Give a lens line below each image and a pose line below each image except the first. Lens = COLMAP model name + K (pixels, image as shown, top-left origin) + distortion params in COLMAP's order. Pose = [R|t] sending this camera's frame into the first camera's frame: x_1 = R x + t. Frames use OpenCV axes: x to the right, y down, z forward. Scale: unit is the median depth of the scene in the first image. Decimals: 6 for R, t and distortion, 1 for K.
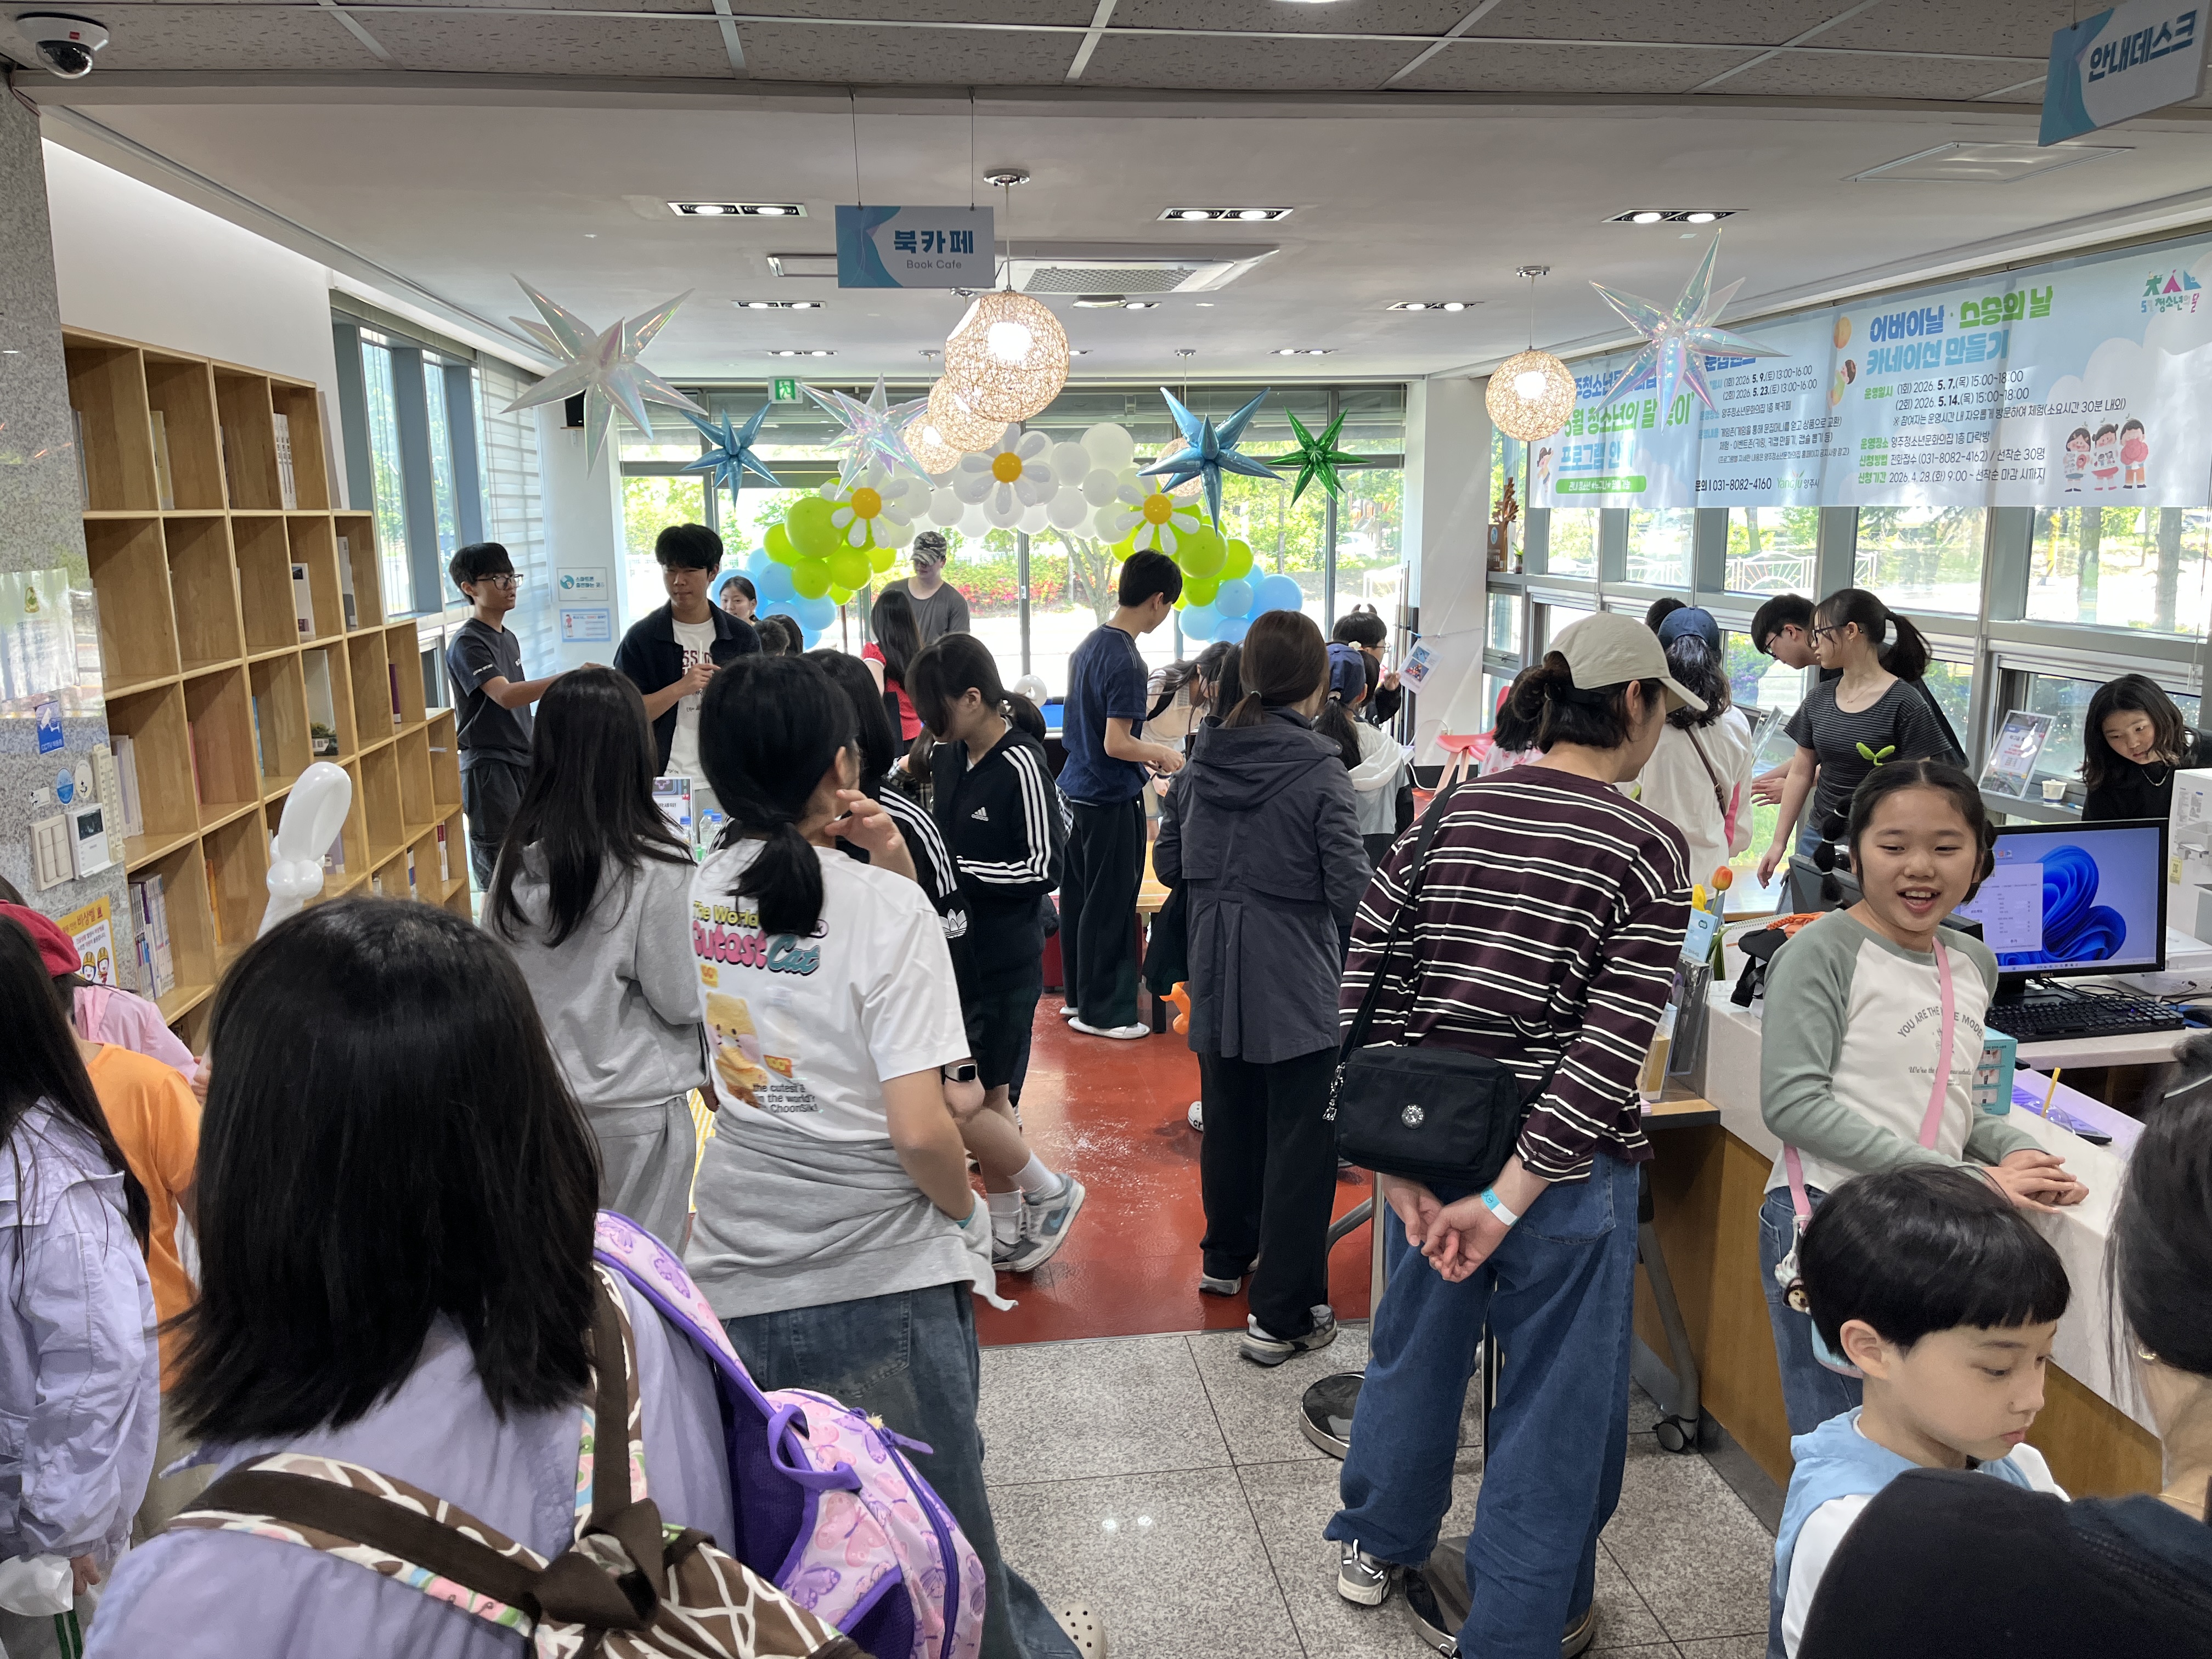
lens RADIAL K [[1676.5, 0, 1111.8], [0, 1676.5, 835.2], [0, 0, 1]] dist [0.064100, -0.092491]
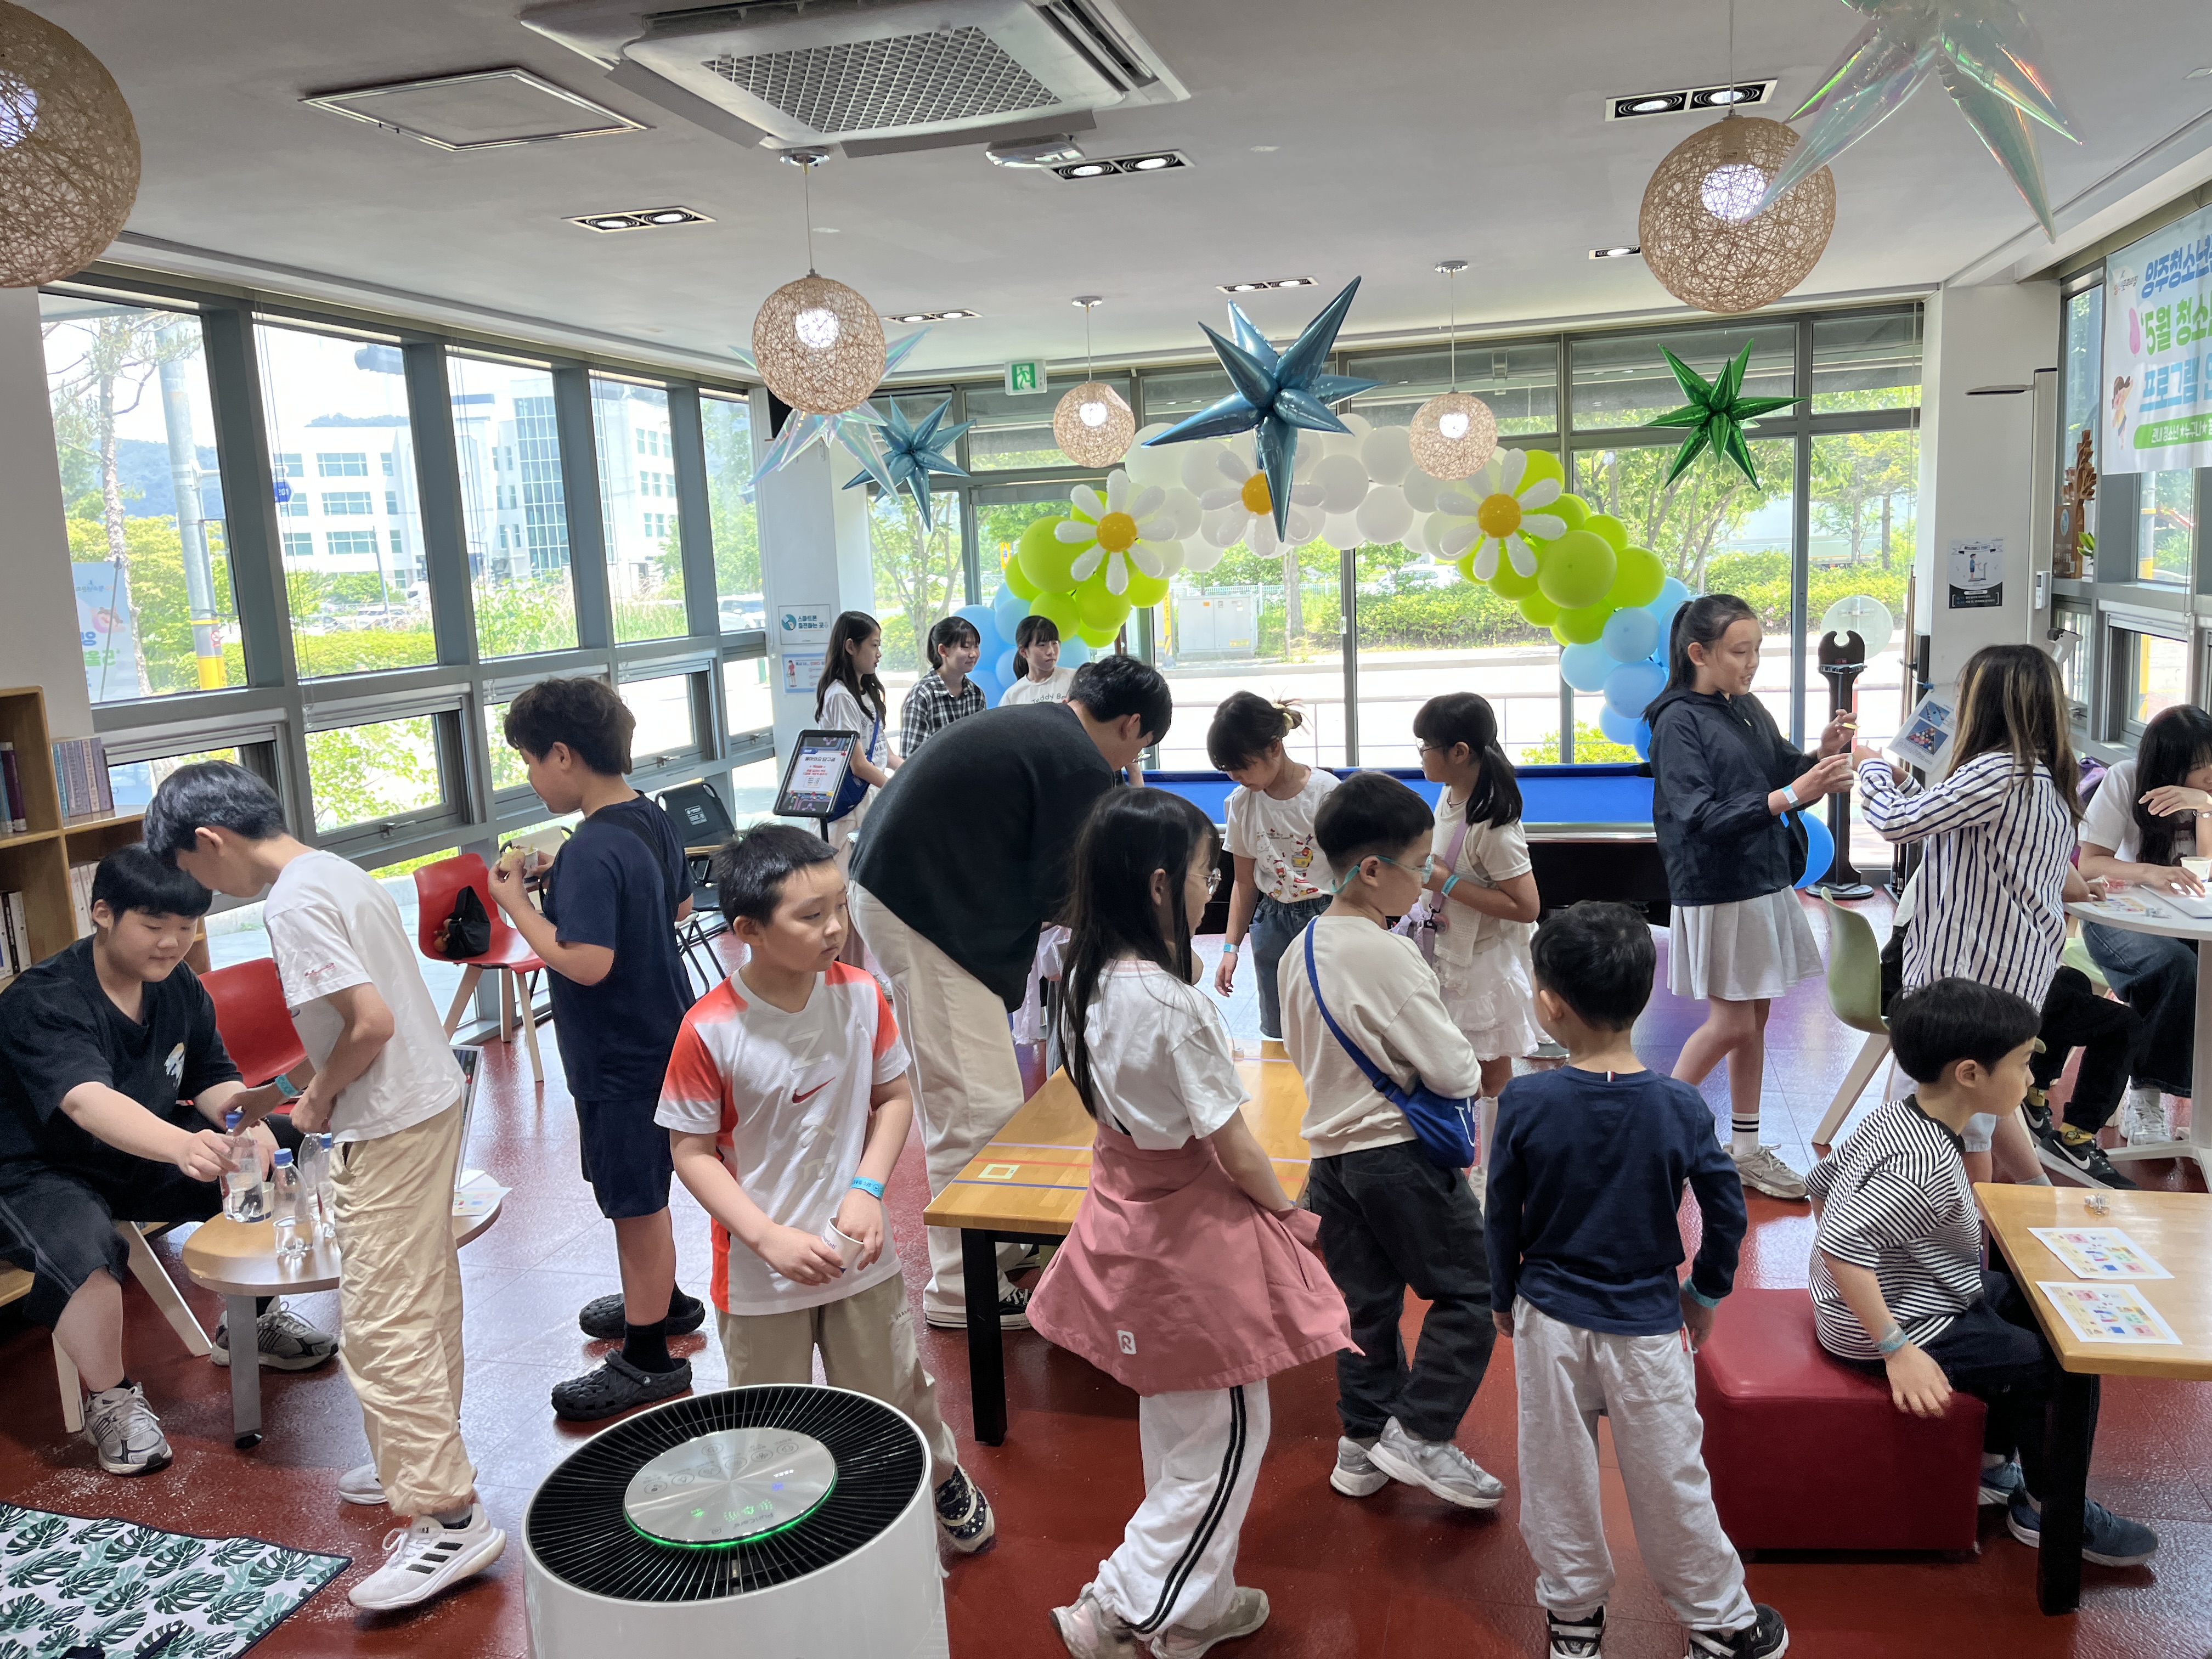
lens RADIAL K [[1676.5, 0, 1108.1], [0, 1676.5, 825.4], [0, 0, 1]] dist [0.064100, -0.092491]
pose [[0.914170, 0.032677, -0.404011, 0.172950], [-0.040974, 0.999089, -0.011905, -0.043918], [0.403254, 0.027437, 0.914677, 0.290183]]
